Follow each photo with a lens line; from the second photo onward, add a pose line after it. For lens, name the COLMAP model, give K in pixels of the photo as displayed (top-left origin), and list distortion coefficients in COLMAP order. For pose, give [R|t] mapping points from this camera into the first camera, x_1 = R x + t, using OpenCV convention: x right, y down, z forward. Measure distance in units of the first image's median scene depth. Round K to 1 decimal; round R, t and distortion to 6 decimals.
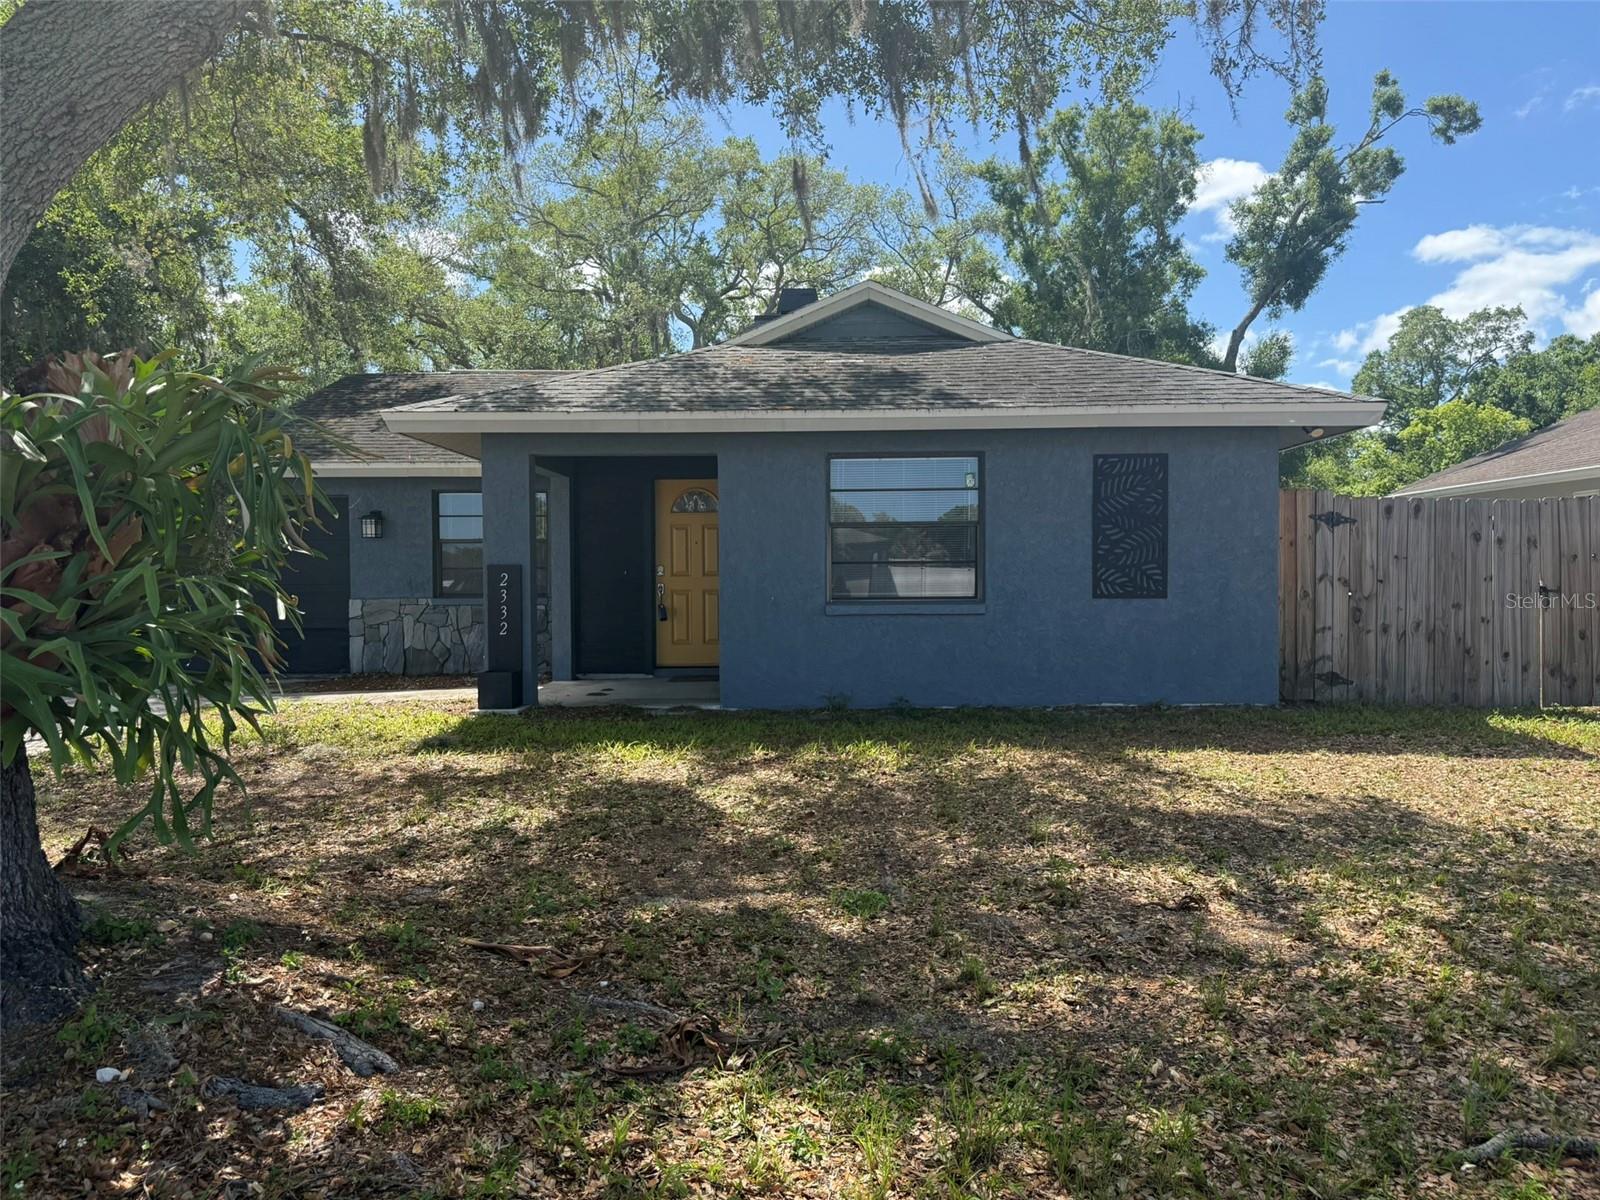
lens RADIAL K [[1150.3, 0, 799.5], [0, 1150.3, 601.3], [0, 0, 1]] dist [0.034776, -0.055305]
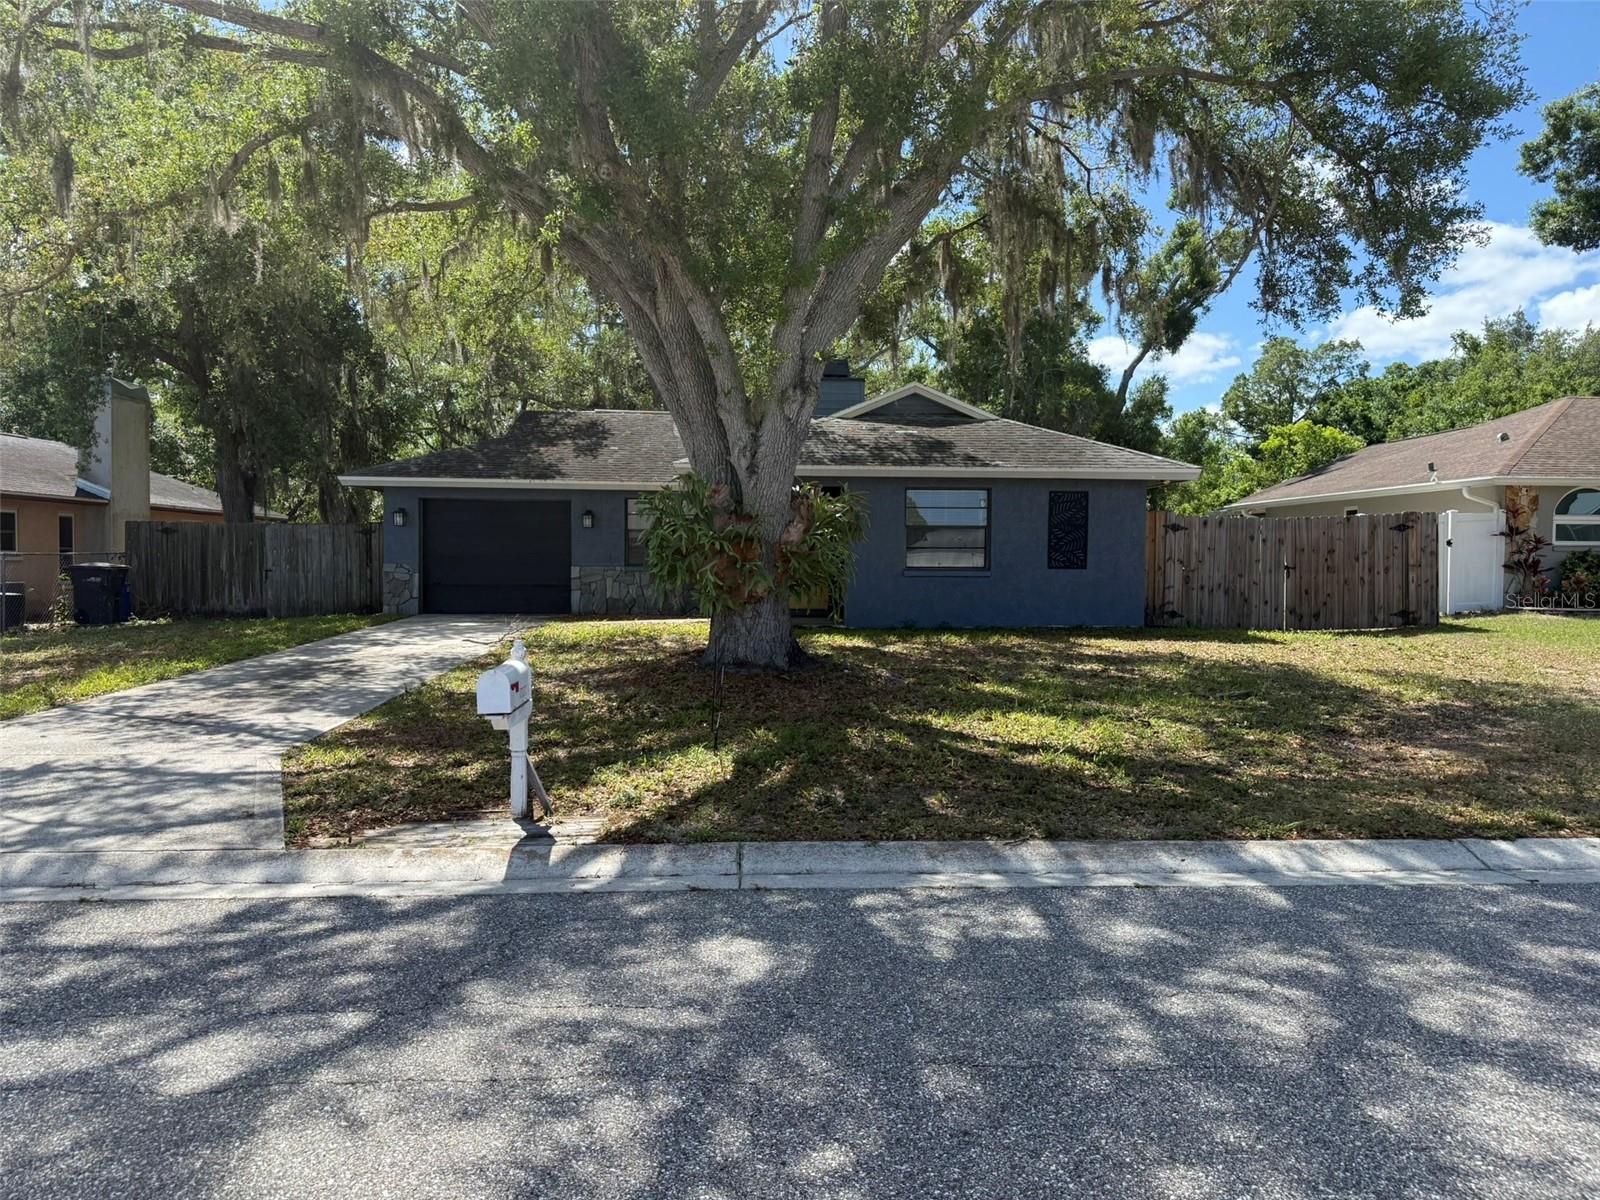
lens RADIAL K [[1134.4, 0, 800.8], [0, 1134.4, 596.7], [0, 0, 1]] dist [0.125904, -0.249246]
pose [[0.996156, 0.010699, 0.086941, -0.099574], [-0.011619, 0.999882, 0.010085, 0.009453], [-0.086823, -0.011056, 0.996162, -0.263282]]
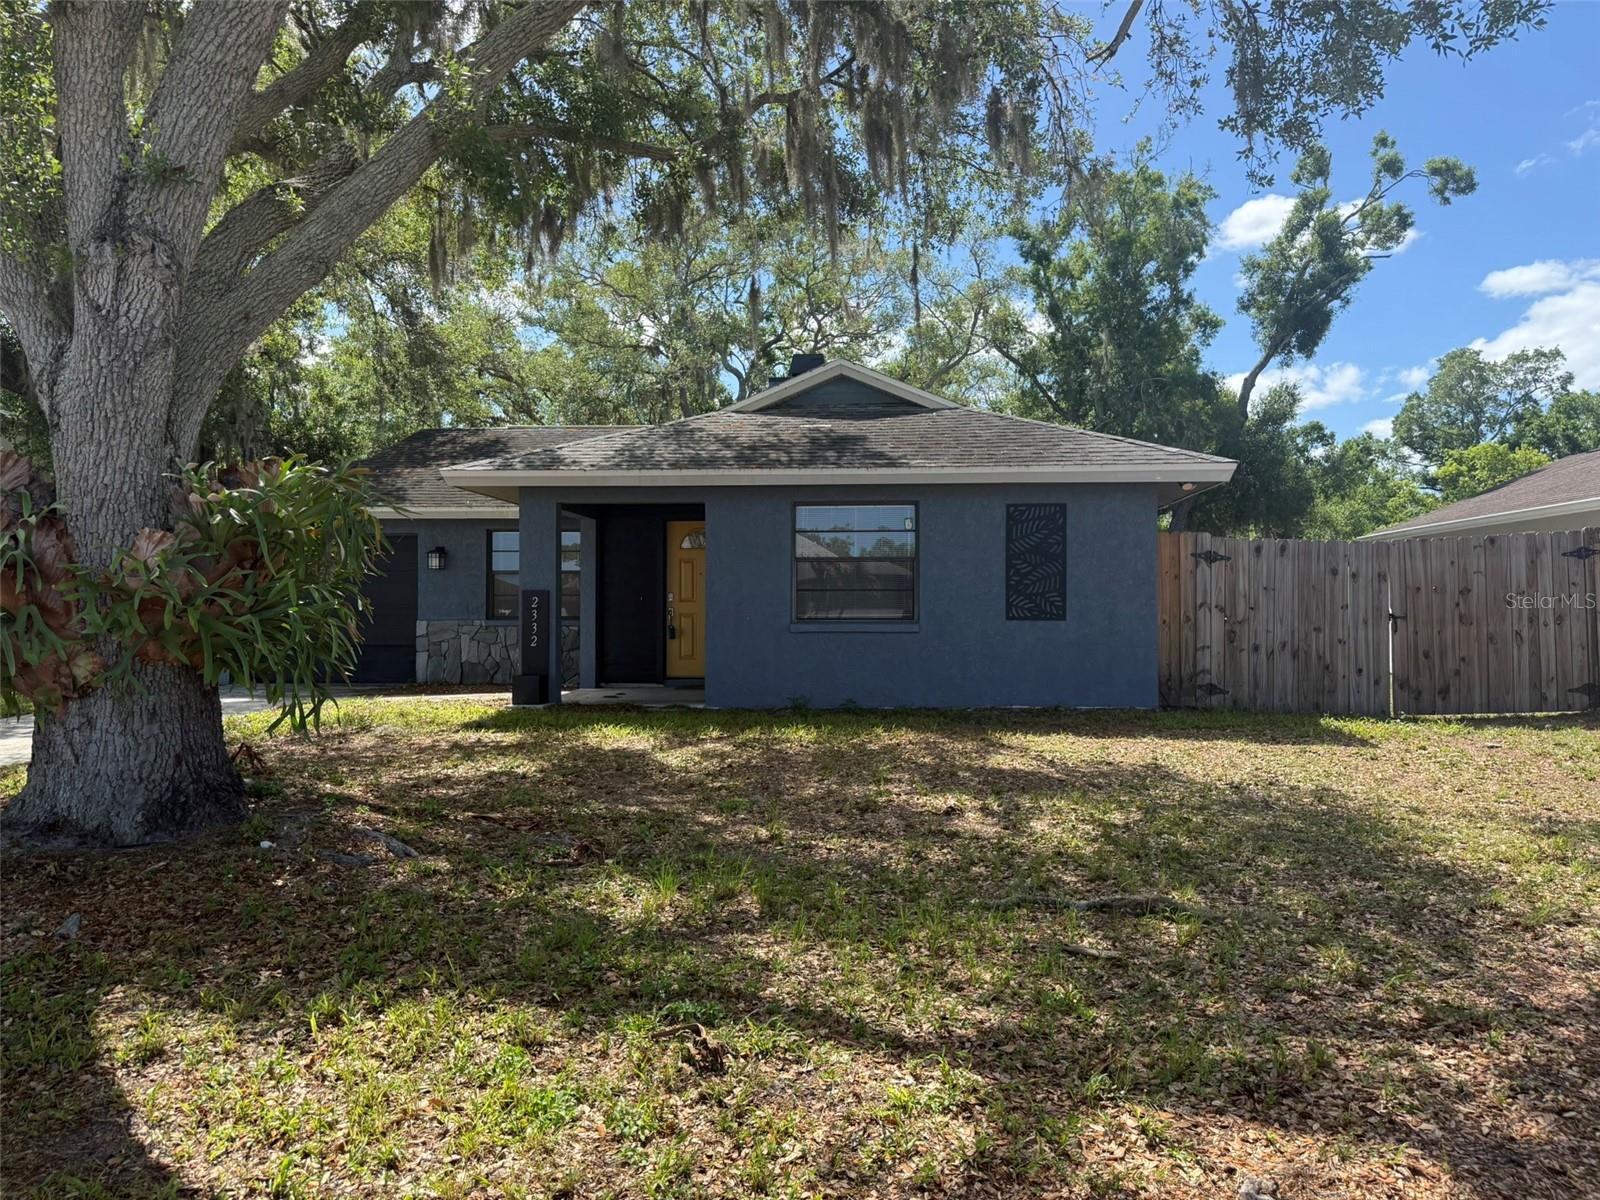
lens RADIAL K [[1148.4, 0, 803.8], [0, 1148.4, 597.6], [0, 0, 1]] dist [0.044631, -0.063151]
pose [[0.998458, 0.006084, -0.055185, 0.034988], [-0.007938, 0.999409, -0.033439, 0.005264], [0.054948, 0.033825, 0.997916, -0.078076]]
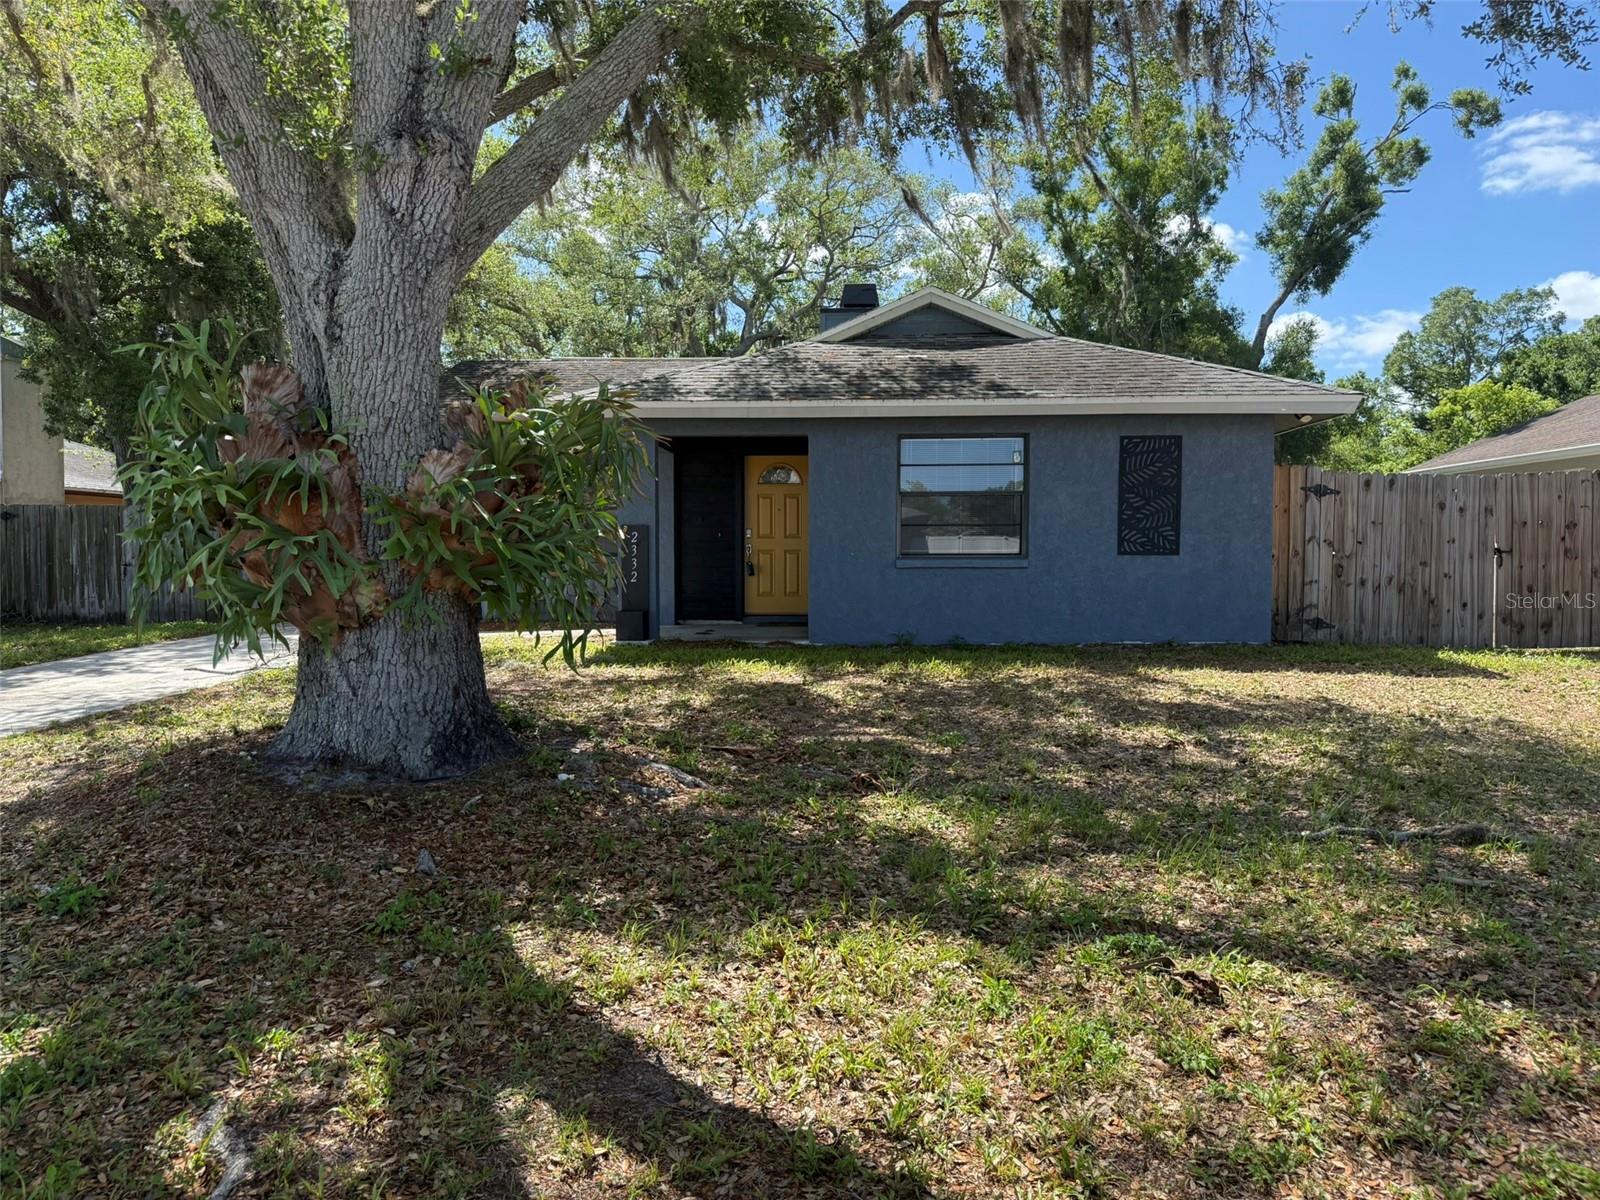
lens RADIAL K [[1150.3, 0, 799.5], [0, 1150.3, 601.3], [0, 0, 1]] dist [0.034776, -0.055305]
pose [[0.999587, 0.007851, -0.027662, -0.015399], [-0.007264, 0.999748, 0.021256, 0.007591], [0.027822, -0.021046, 0.999391, -0.074117]]
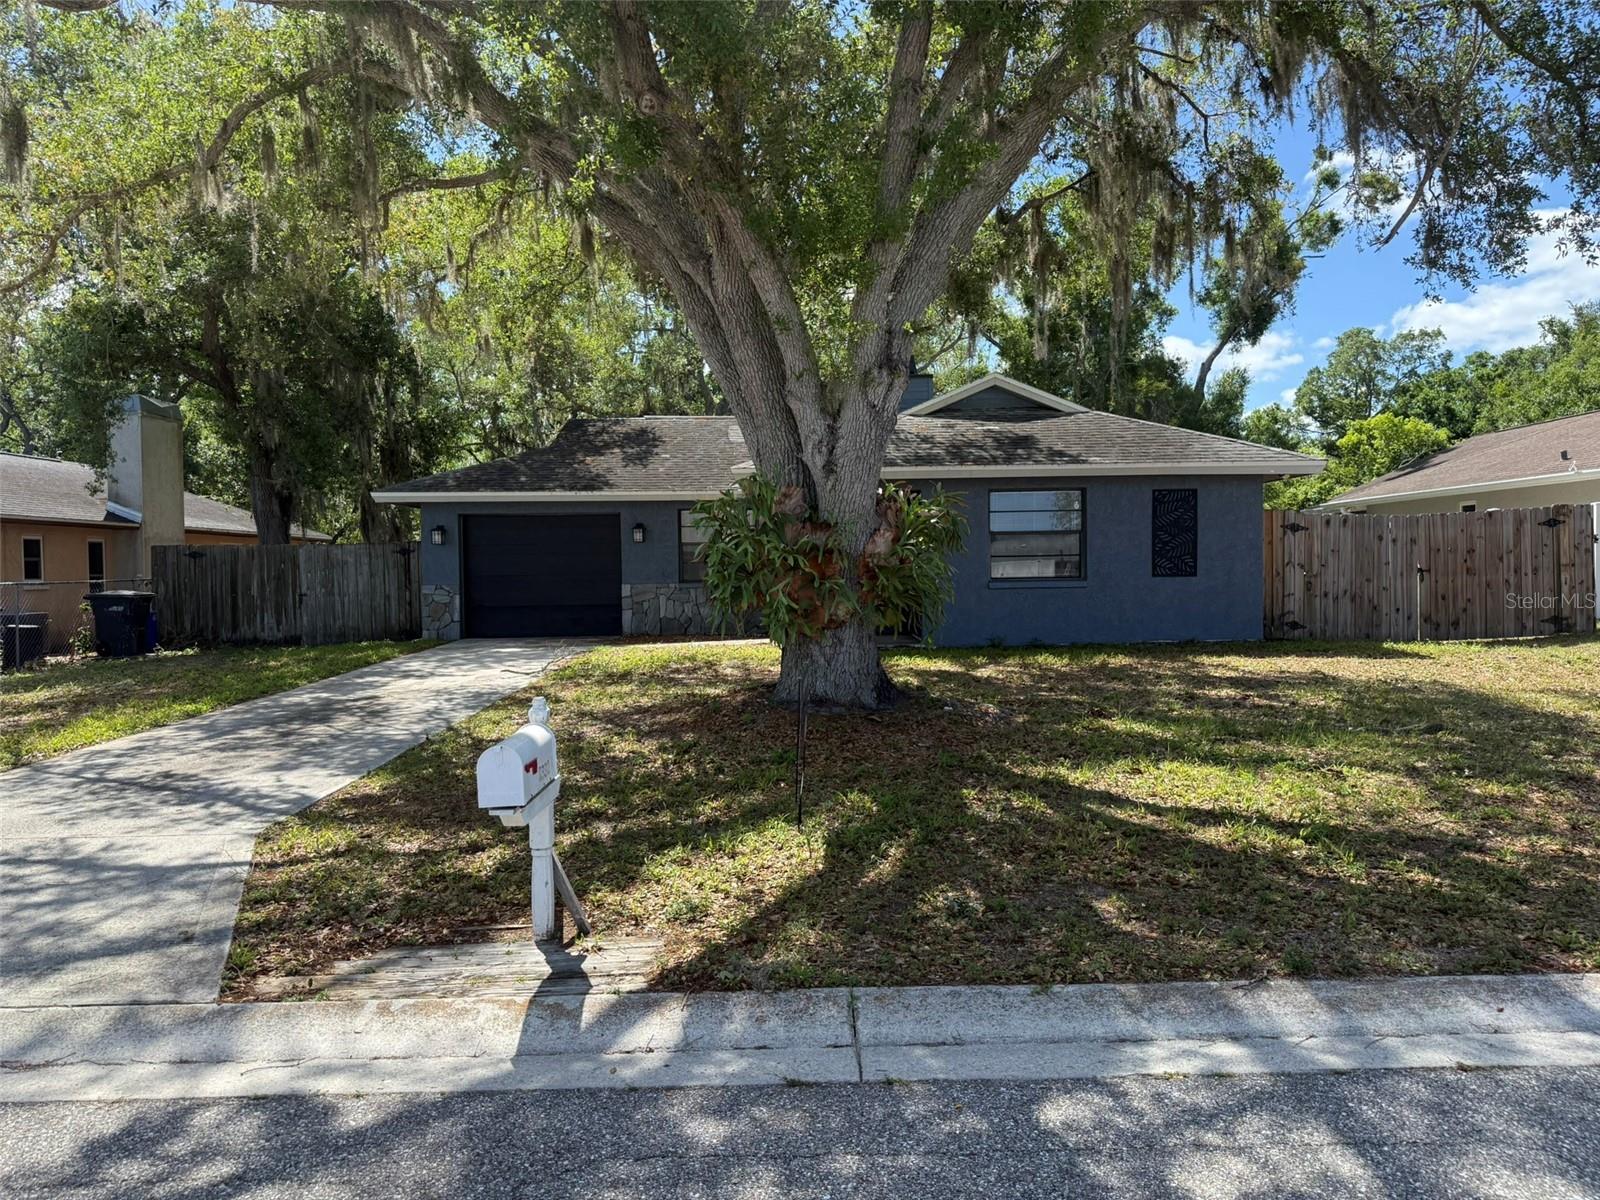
lens RADIAL K [[1143.1, 0, 814.0], [0, 1143.1, 596.3], [0, 0, 1]] dist [0.073707, -0.126919]
pose [[0.998677, -0.008136, 0.050782, -0.103597], [0.008102, 0.999967, 0.000886, 0.006558], [-0.050788, -0.000474, 0.998709, -0.205306]]
